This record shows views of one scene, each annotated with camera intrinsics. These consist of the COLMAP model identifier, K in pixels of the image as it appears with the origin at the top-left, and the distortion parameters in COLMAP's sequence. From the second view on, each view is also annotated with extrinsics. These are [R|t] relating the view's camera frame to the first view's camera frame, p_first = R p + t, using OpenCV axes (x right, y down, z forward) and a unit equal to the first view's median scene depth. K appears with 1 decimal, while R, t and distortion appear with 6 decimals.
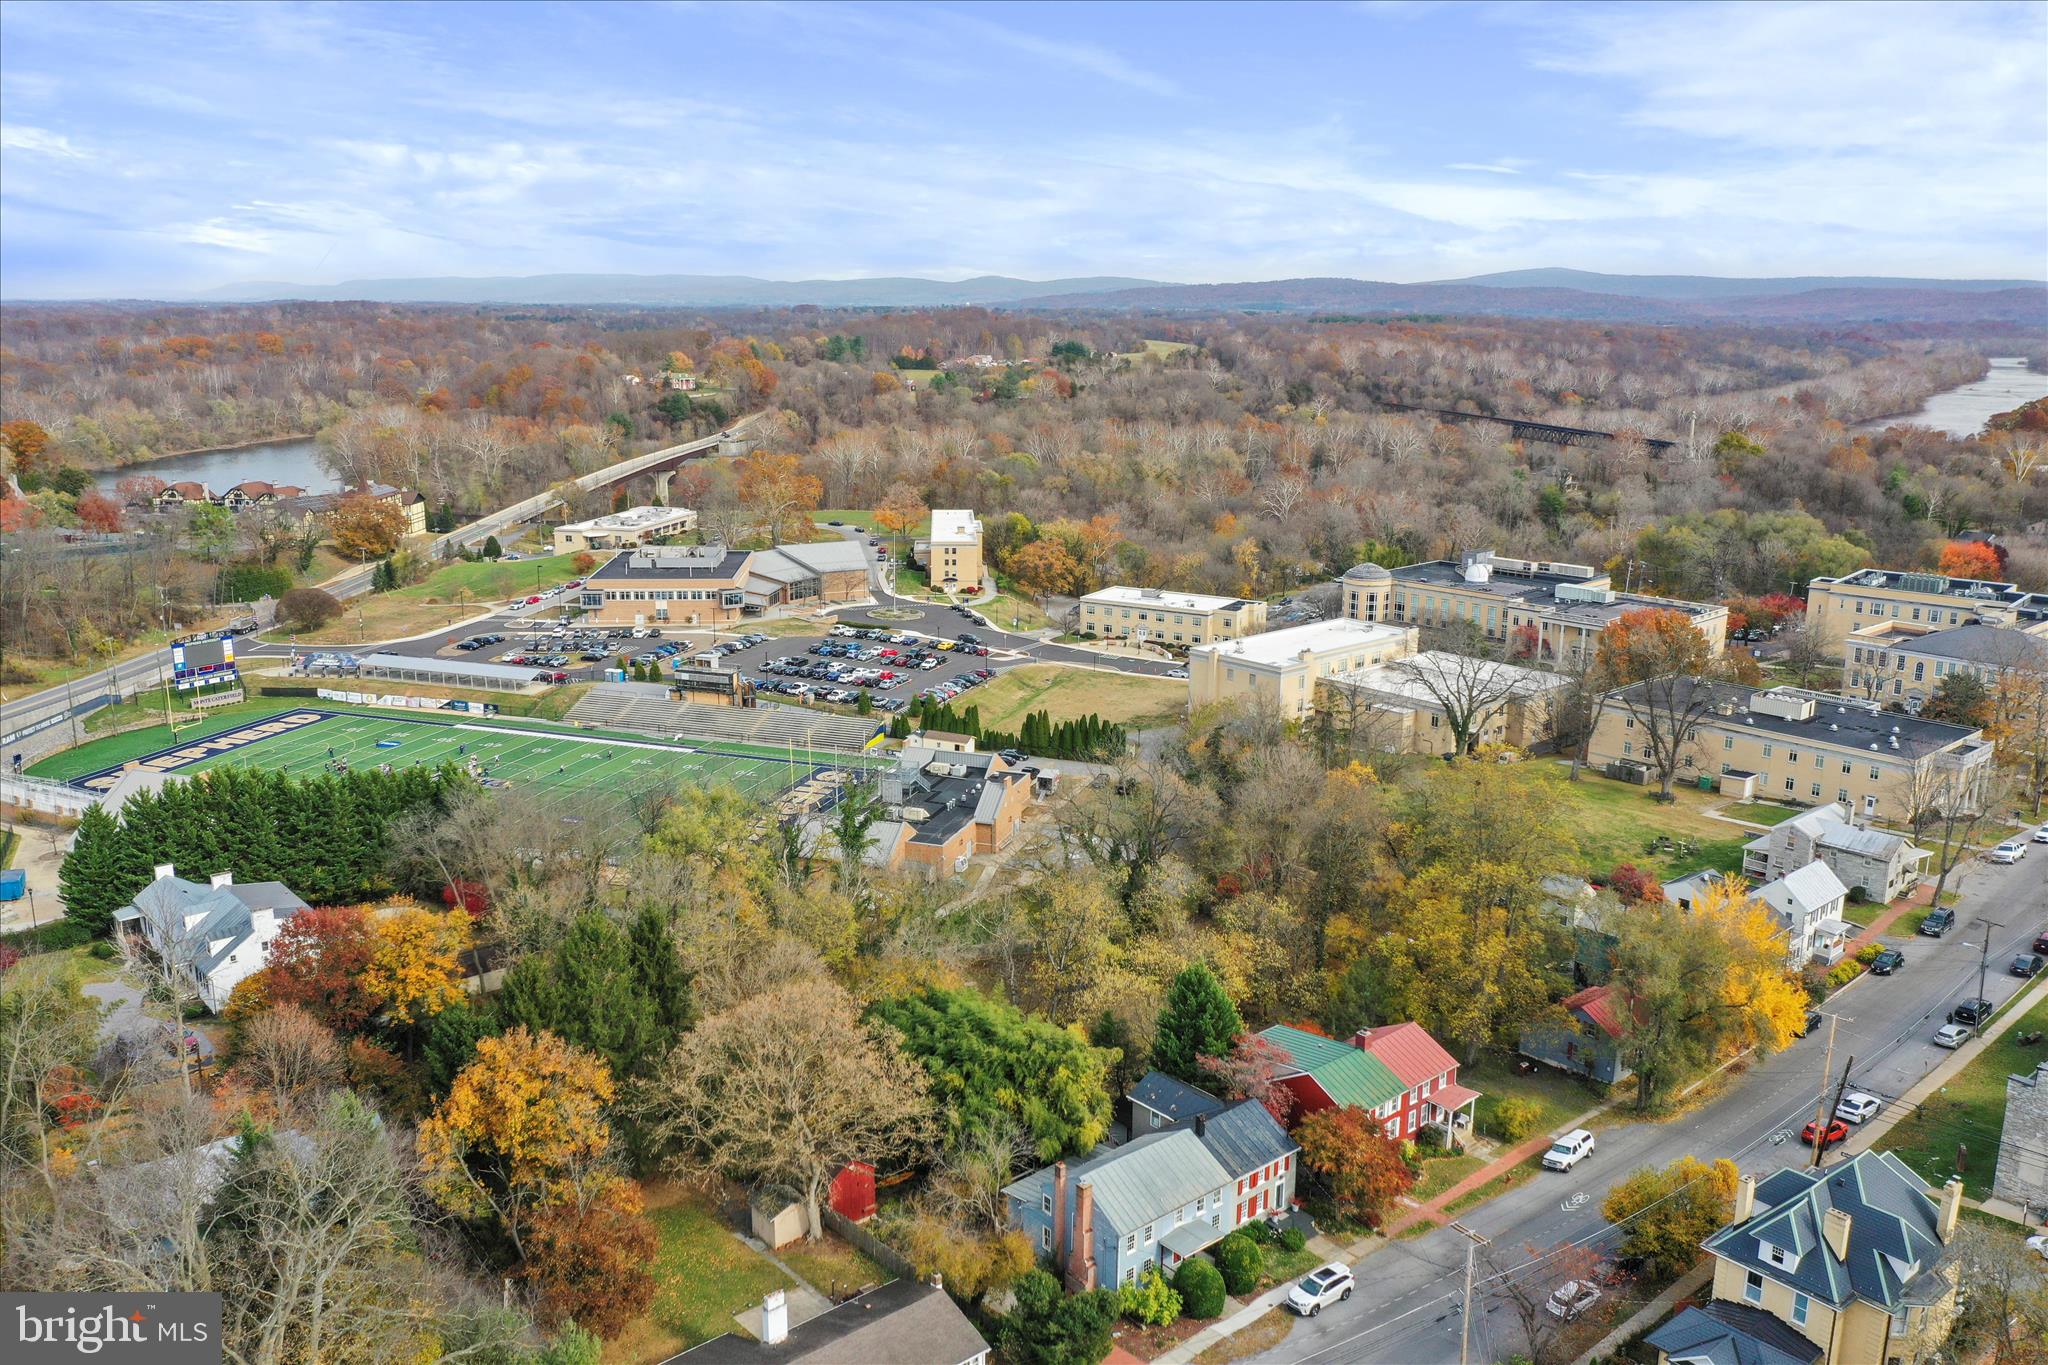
lens RADIAL K [[1601.5, 0, 1015.9], [0, 1601.5, 689.2], [0, 0, 1]] dist [-0.018901, 0.007965]
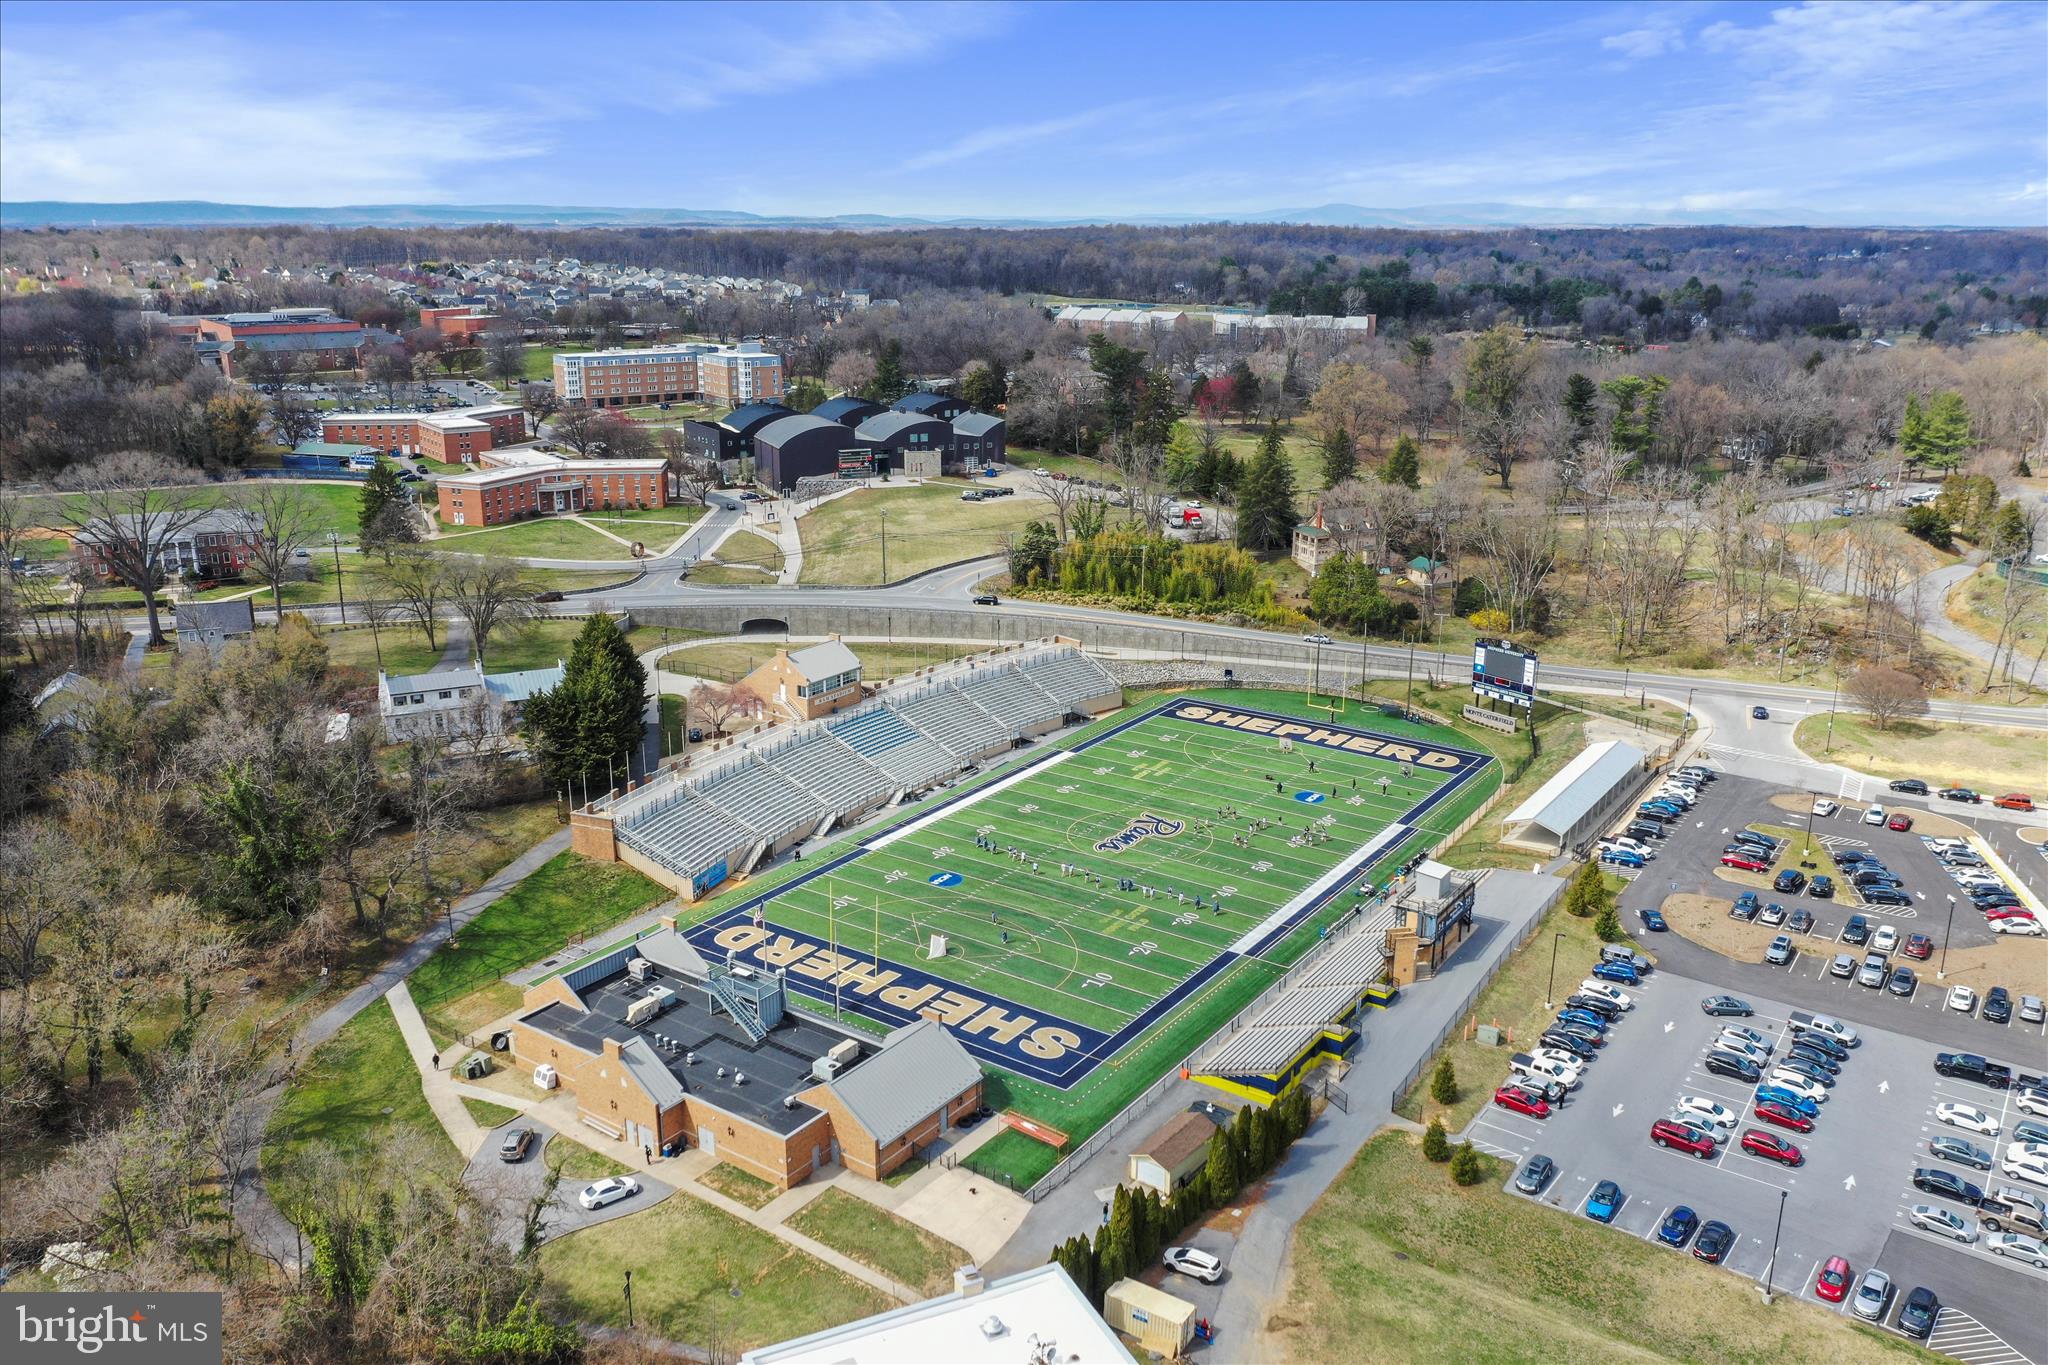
lens RADIAL K [[1601.5, 0, 1015.9], [0, 1601.5, 689.2], [0, 0, 1]] dist [-0.018901, 0.007965]
pose [[-0.279998, 0.263338, -0.923176, 0.327331], [-0.228136, 0.915841, 0.330439, -0.208934], [0.932499, 0.303132, -0.196357, 0.817590]]
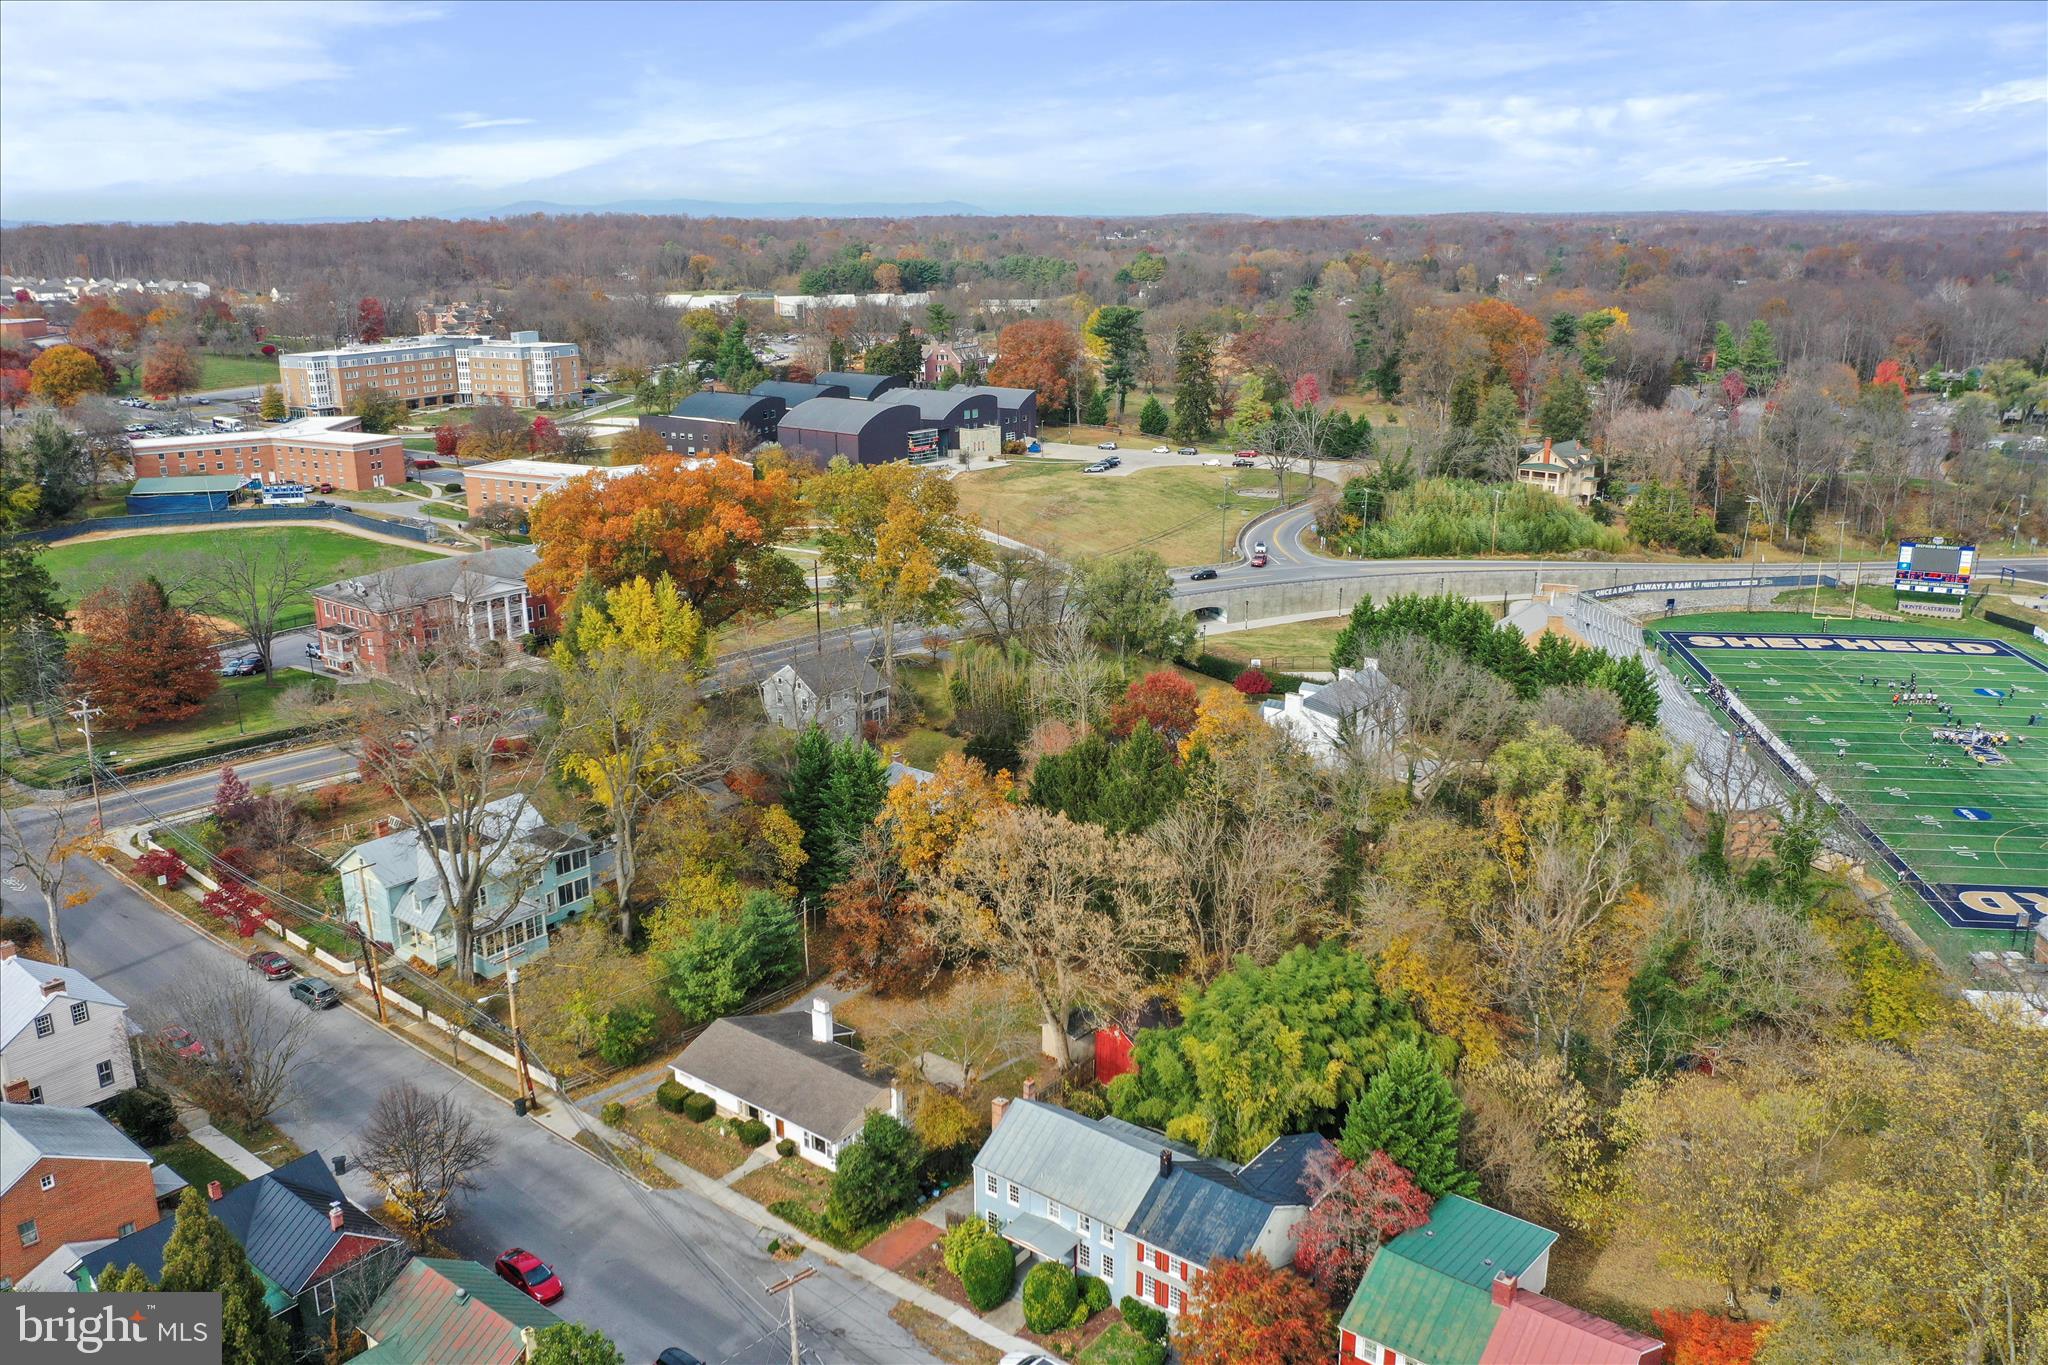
lens RADIAL K [[1601.5, 0, 1015.9], [0, 1601.5, 689.2], [0, 0, 1]] dist [-0.018901, 0.007965]
pose [[0.195030, 0.271685, -0.942417, 0.259918], [-0.221598, 0.948228, 0.227502, -0.038190], [0.955436, 0.164469, 0.245138, 0.229703]]
